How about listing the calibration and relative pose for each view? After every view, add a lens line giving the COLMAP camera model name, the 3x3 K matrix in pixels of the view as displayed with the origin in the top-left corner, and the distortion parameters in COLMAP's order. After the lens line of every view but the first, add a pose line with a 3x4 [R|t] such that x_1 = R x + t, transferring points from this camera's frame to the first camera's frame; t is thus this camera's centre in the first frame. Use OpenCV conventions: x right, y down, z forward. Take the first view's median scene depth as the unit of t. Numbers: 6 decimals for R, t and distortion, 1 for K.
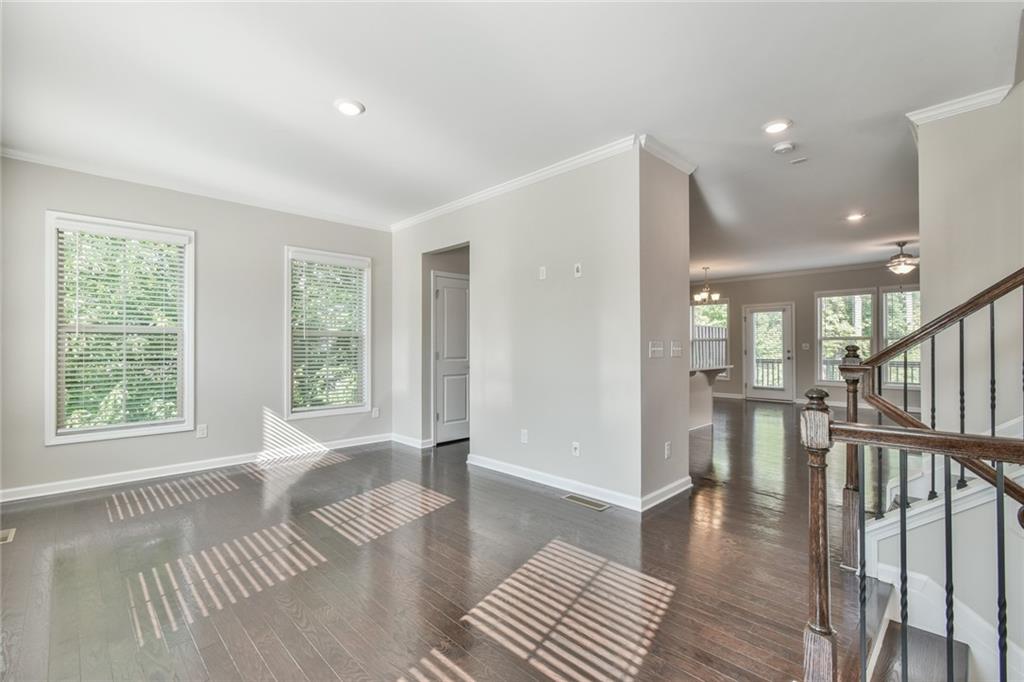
lens RADIAL K [[453.3, 0, 511.9], [0, 453.3, 345.5], [0, 0, 1]] dist [-0.000085, -0.000912]
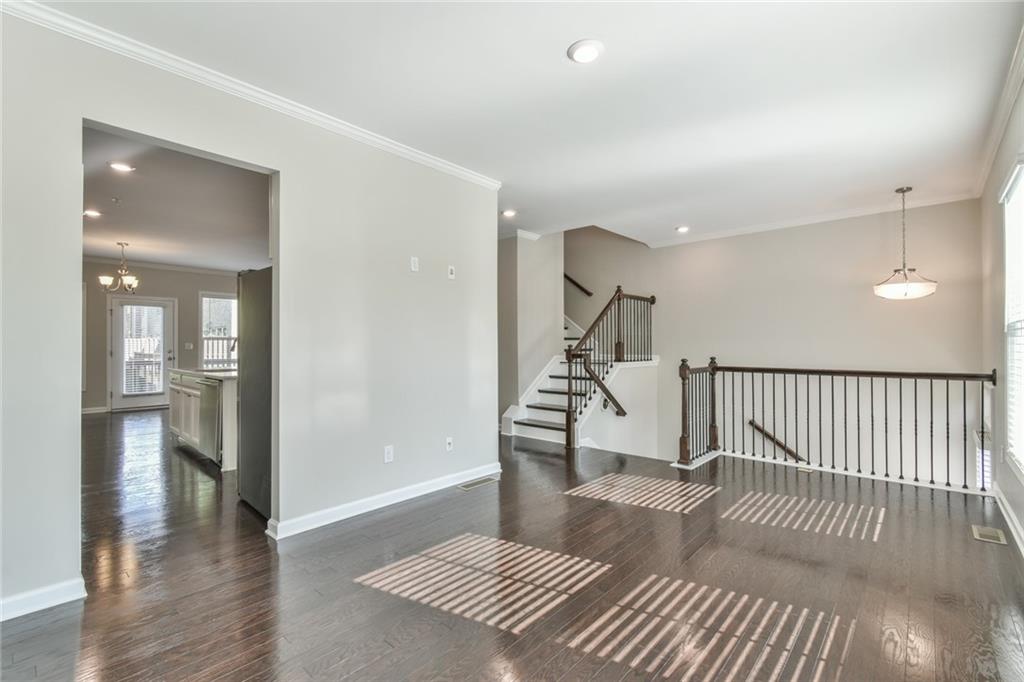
lens RADIAL K [[453.3, 0, 514.1], [0, 453.3, 339.8], [0, 0, 1]] dist [-0.000085, -0.000912]
pose [[-0.069392, 0.012079, 0.997516, -0.360503], [0.000069, 0.999927, -0.012103, 0.001009], [-0.997589, -0.000771, -0.069388, 0.367924]]
